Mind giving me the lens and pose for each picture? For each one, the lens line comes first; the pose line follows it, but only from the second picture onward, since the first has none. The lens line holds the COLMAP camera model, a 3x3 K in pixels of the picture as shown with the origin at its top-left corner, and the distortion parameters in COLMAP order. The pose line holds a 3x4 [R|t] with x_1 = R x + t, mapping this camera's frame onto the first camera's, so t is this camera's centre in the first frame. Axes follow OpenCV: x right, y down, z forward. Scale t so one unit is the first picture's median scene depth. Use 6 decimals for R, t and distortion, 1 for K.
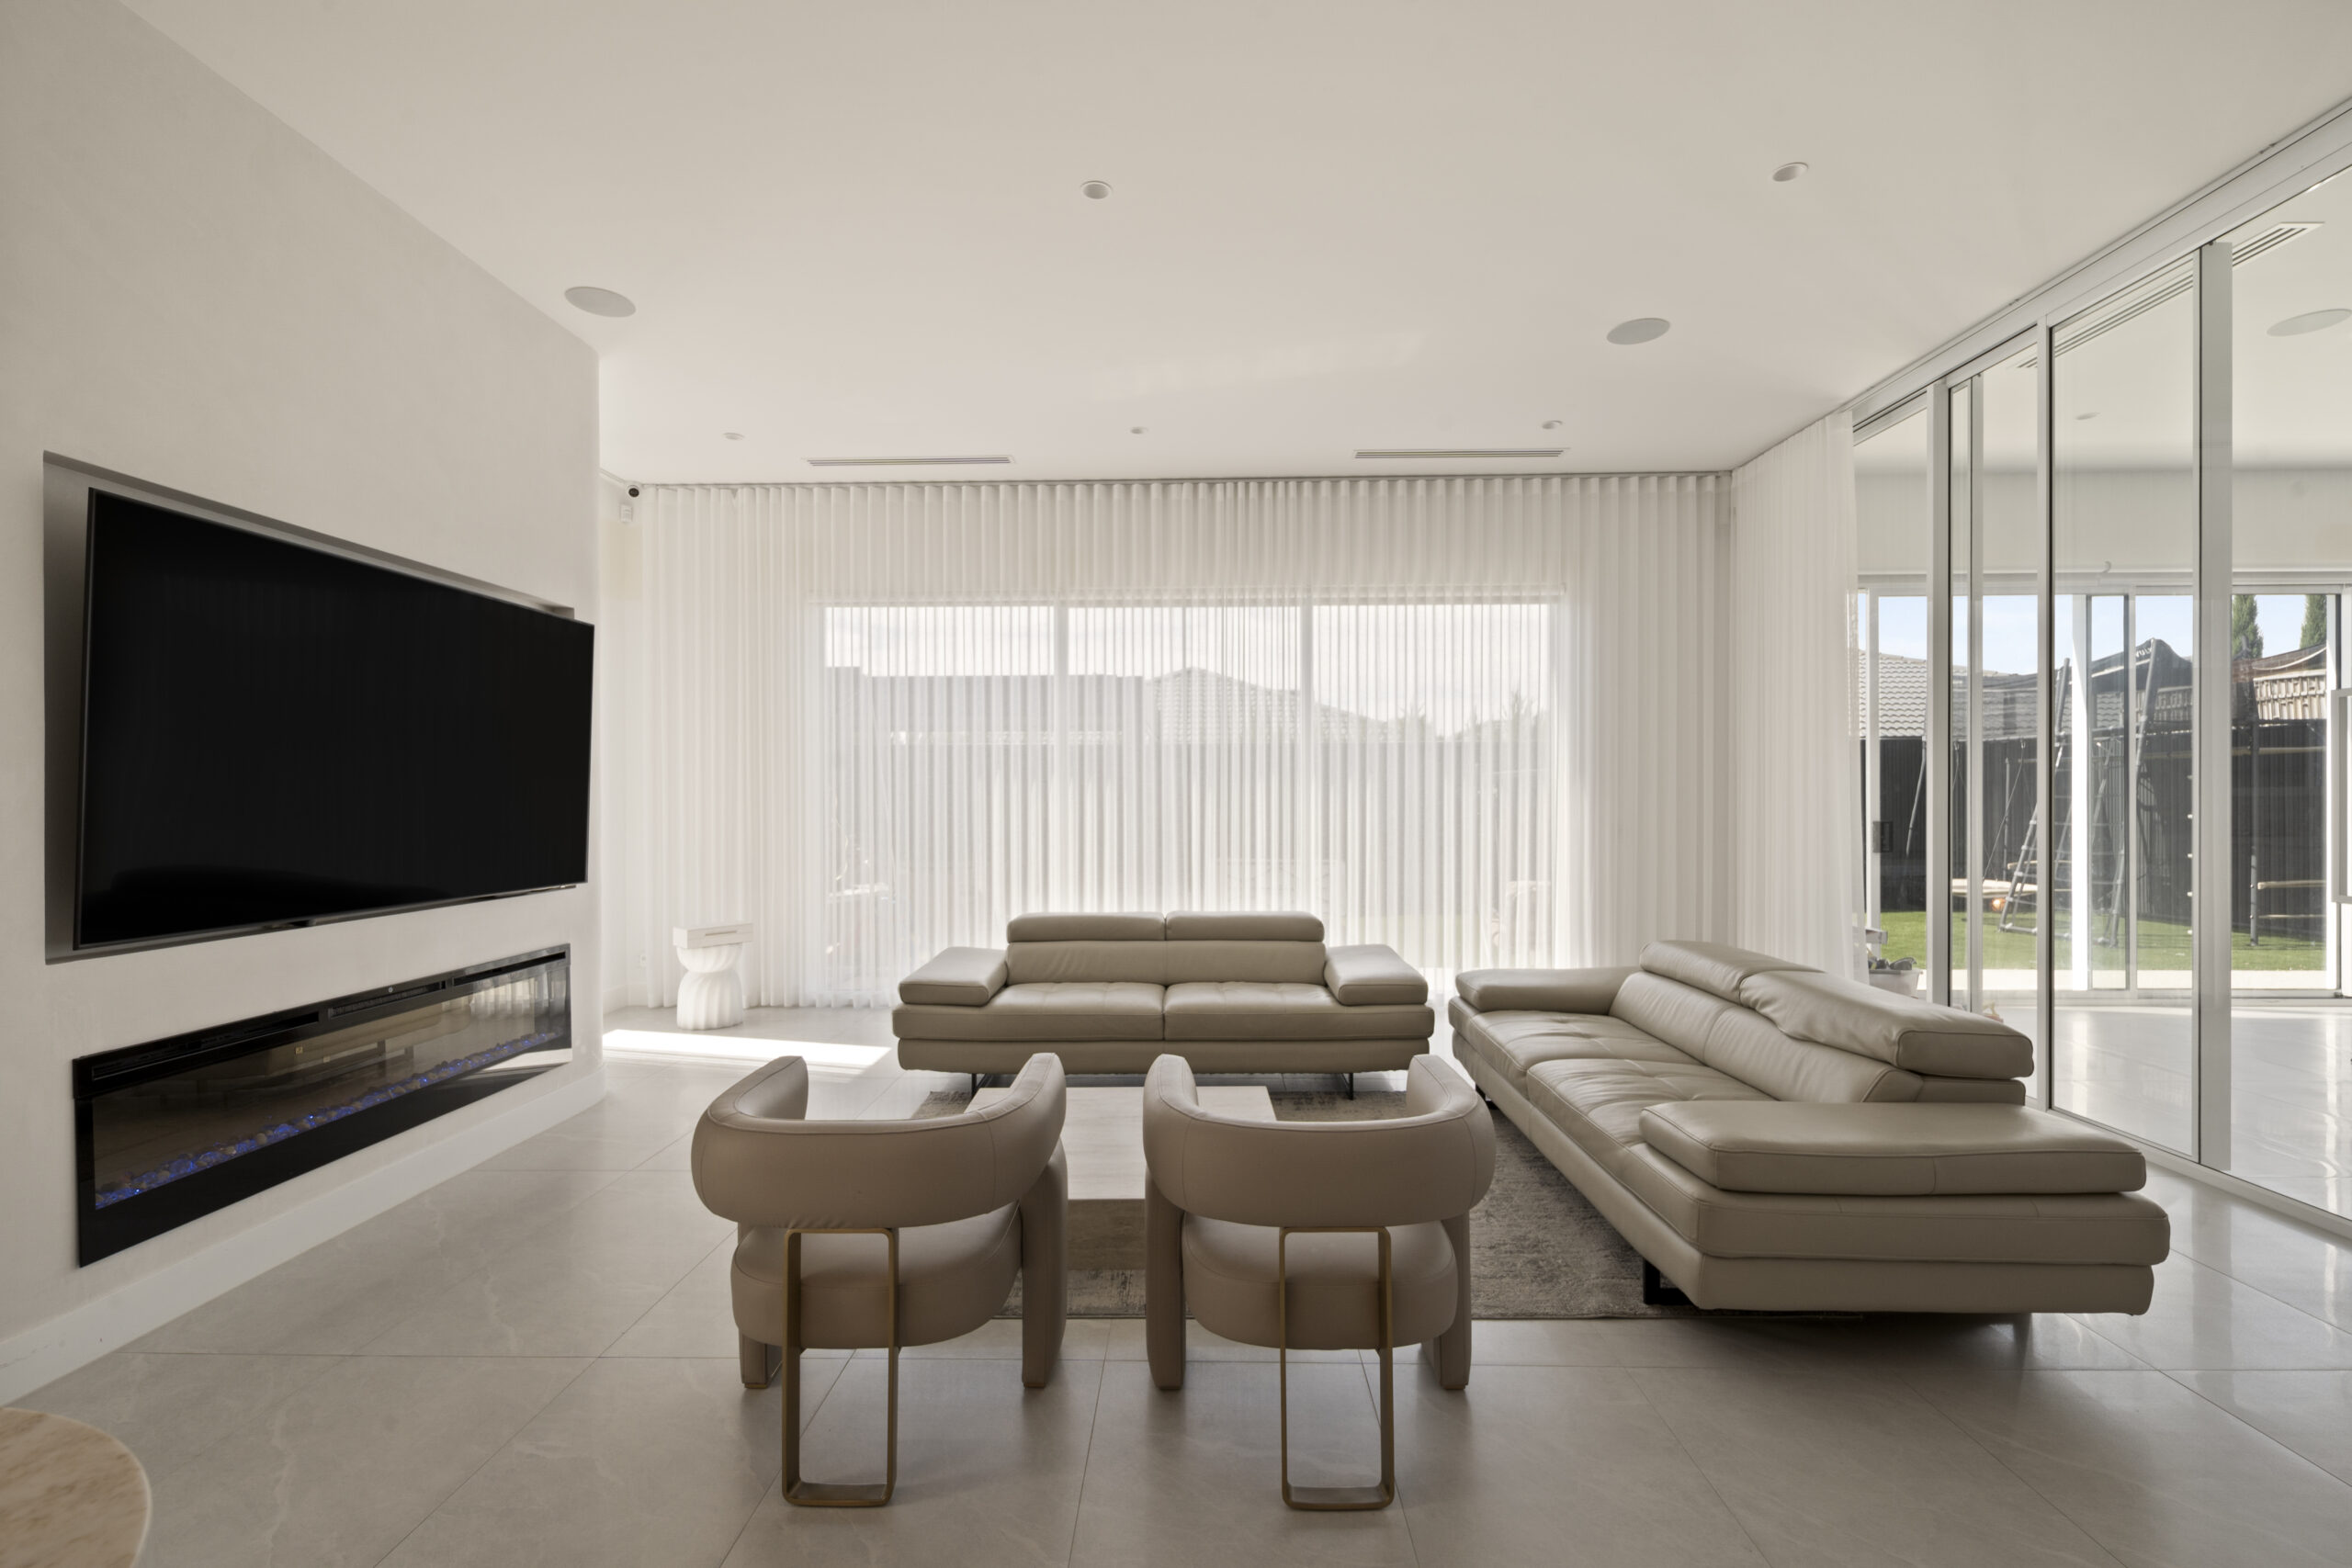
lens RADIAL K [[1030.8, 0, 1164.2], [0, 1030.8, 795.2], [0, 0, 1]] dist [-0.000966, -0.000577]
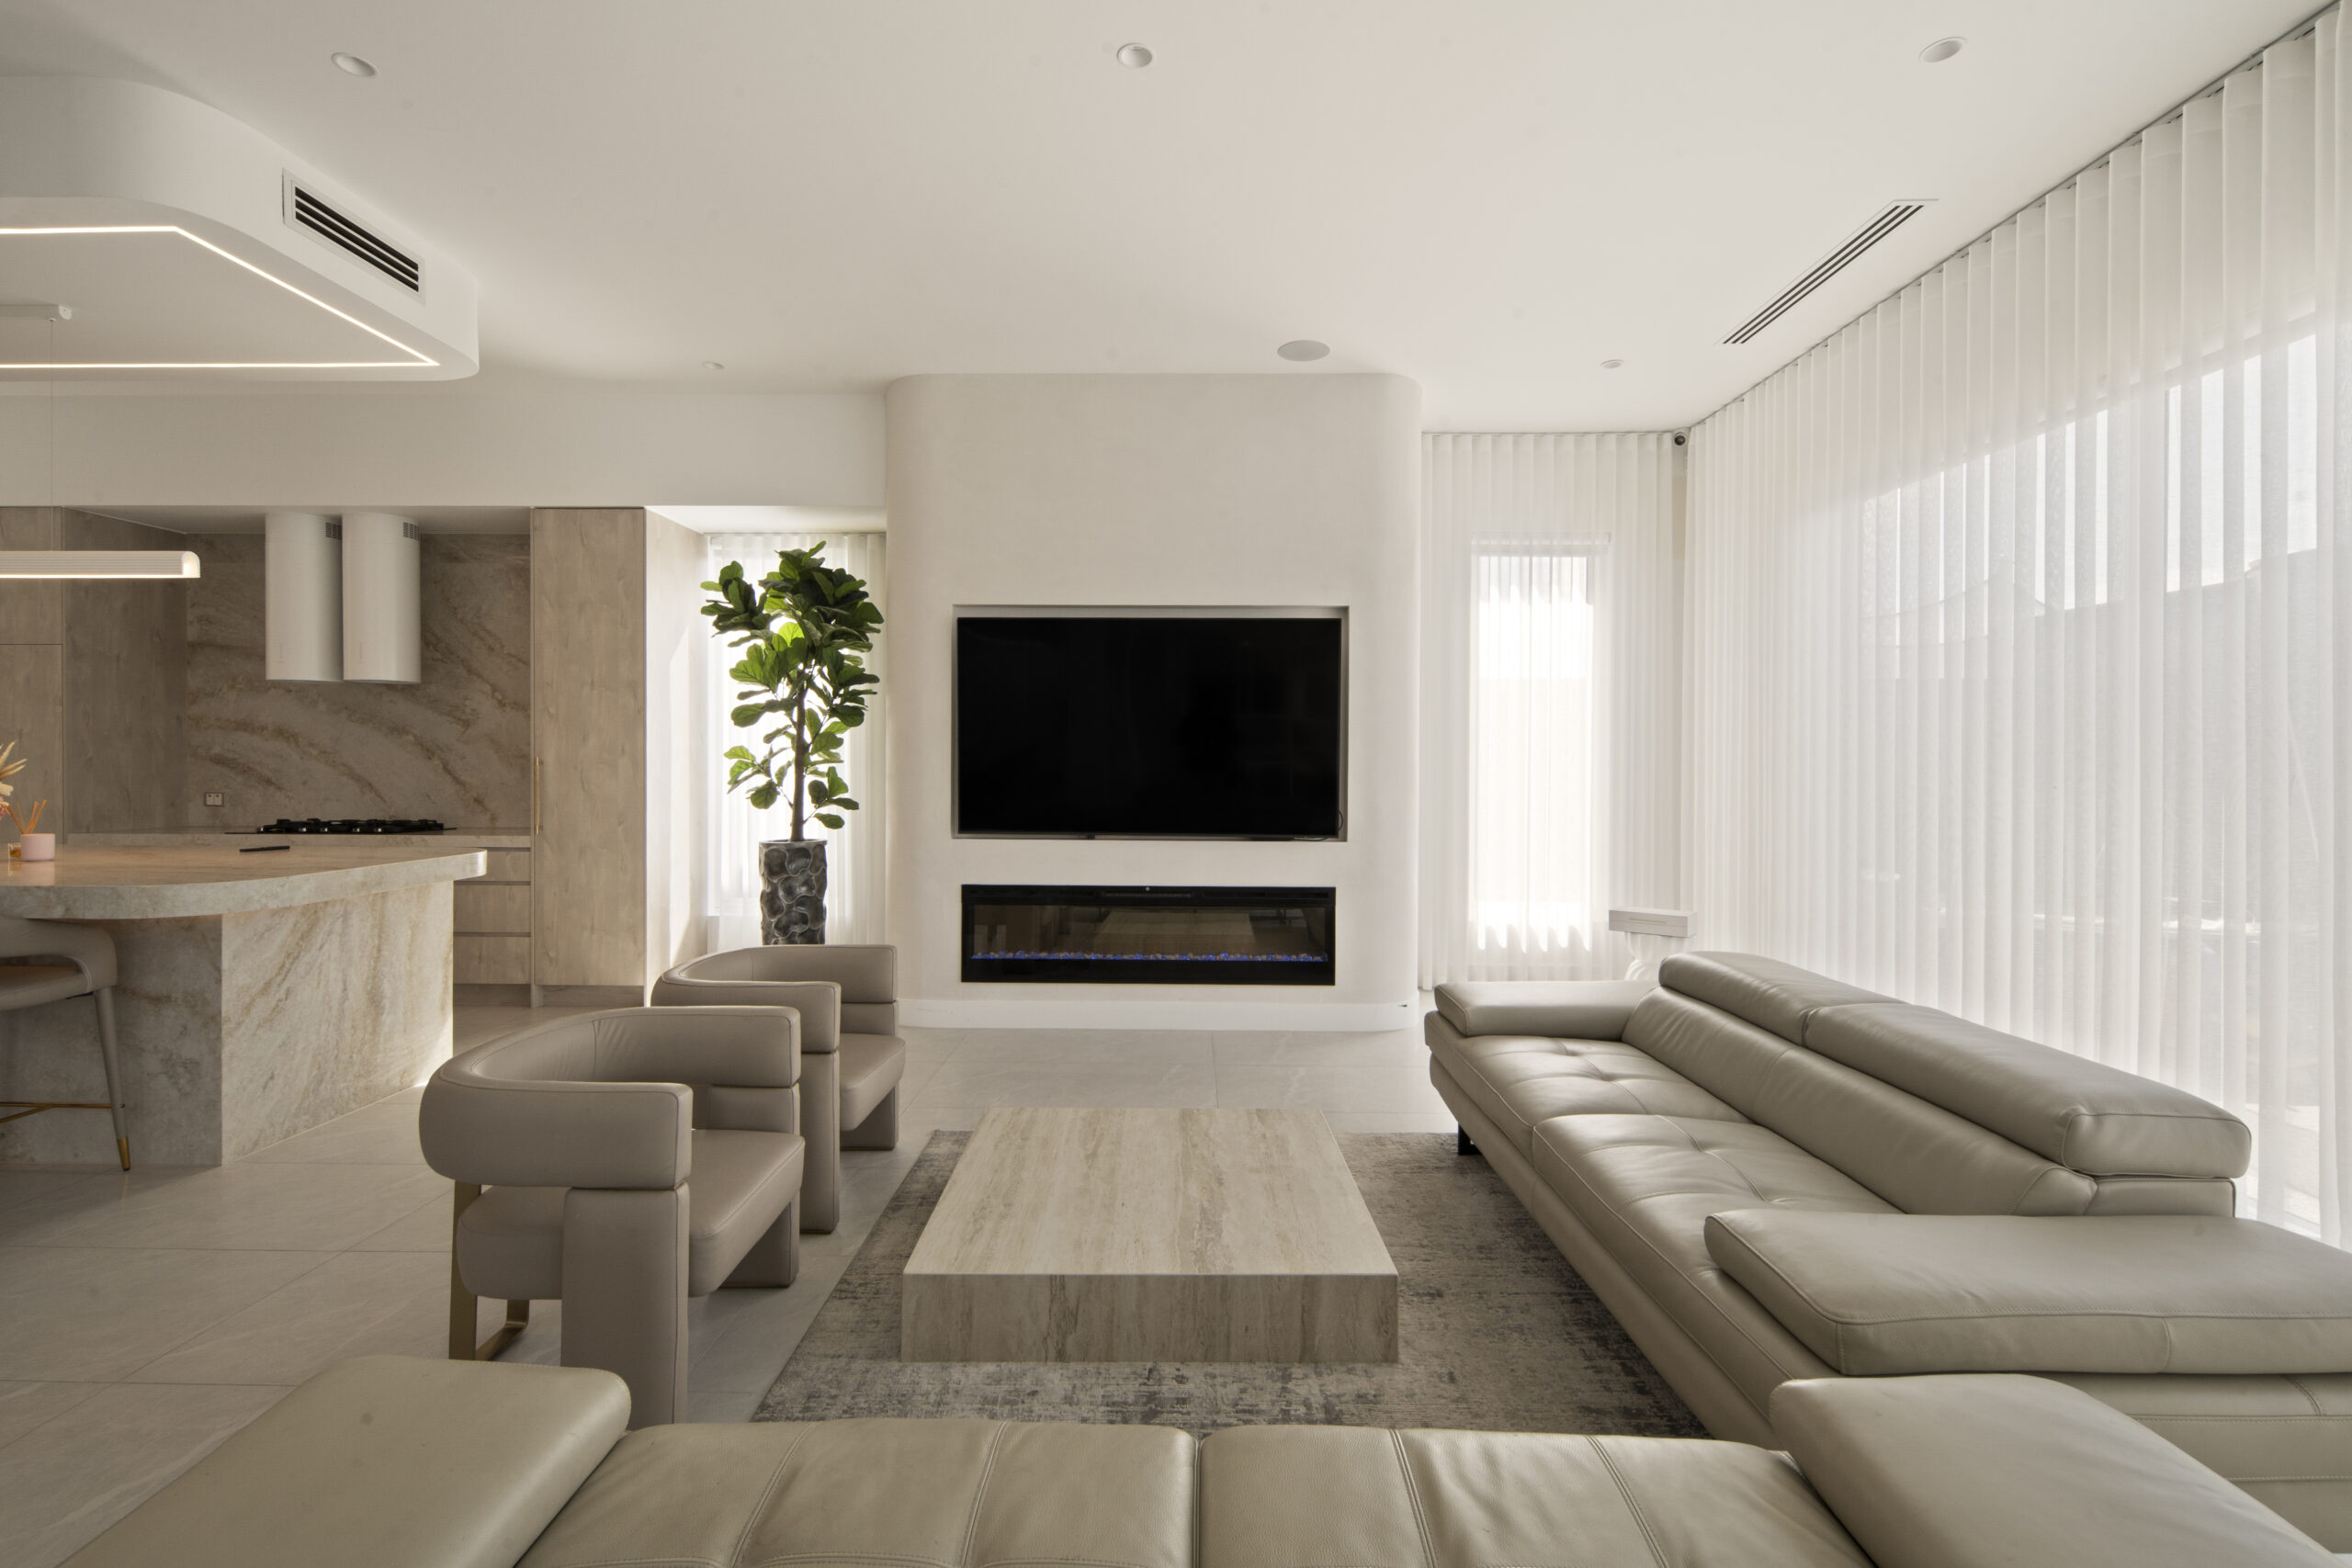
lens RADIAL K [[1032.2, 0, 1171.6], [0, 1032.2, 762.0], [0, 0, 1]] dist [0.001527, 0.000014]
pose [[0.018358, 0.005678, -0.999815, 1.021605], [-0.005967, 0.999967, 0.005569, -0.012591], [0.999814, 0.005864, 0.018391, 1.292849]]
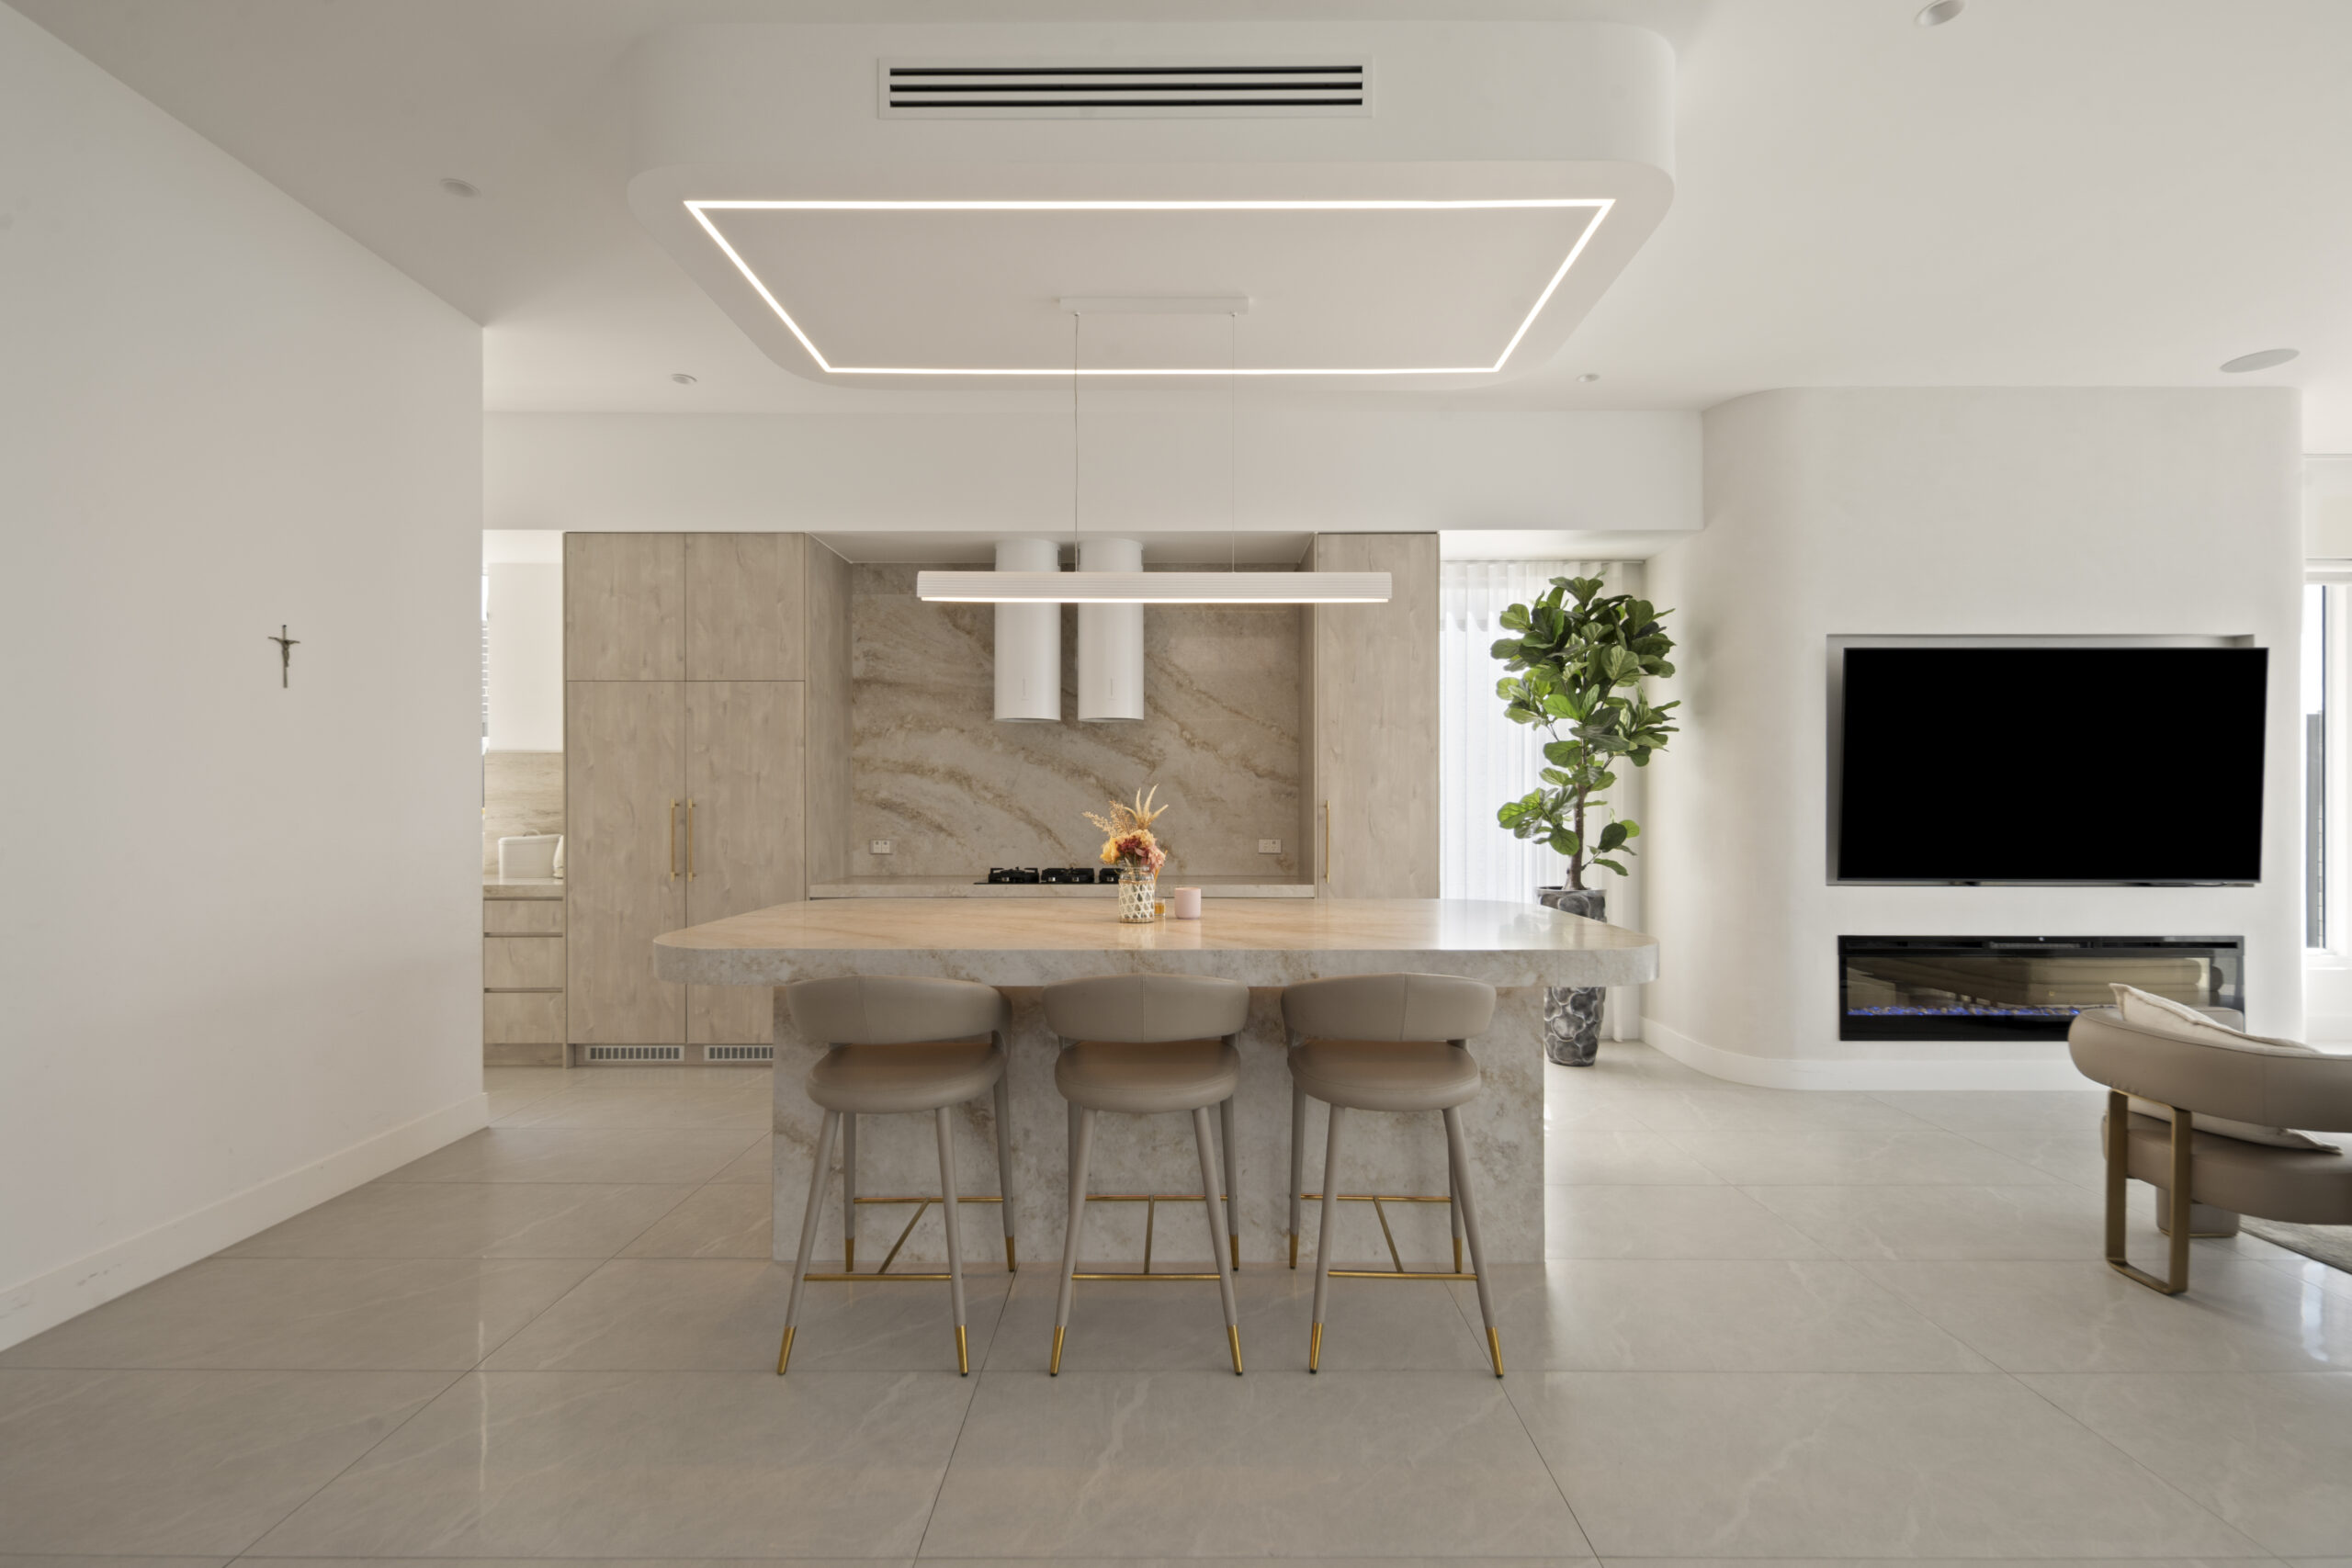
lens RADIAL K [[1030.8, 0, 1164.2], [0, 1030.8, 795.2], [0, 0, 1]] dist [-0.000966, -0.000577]
pose [[0.028875, -0.002534, -0.999580, 0.835528], [-0.001961, 0.999995, -0.002592, -0.006763], [0.999581, 0.002035, 0.028870, -0.339638]]
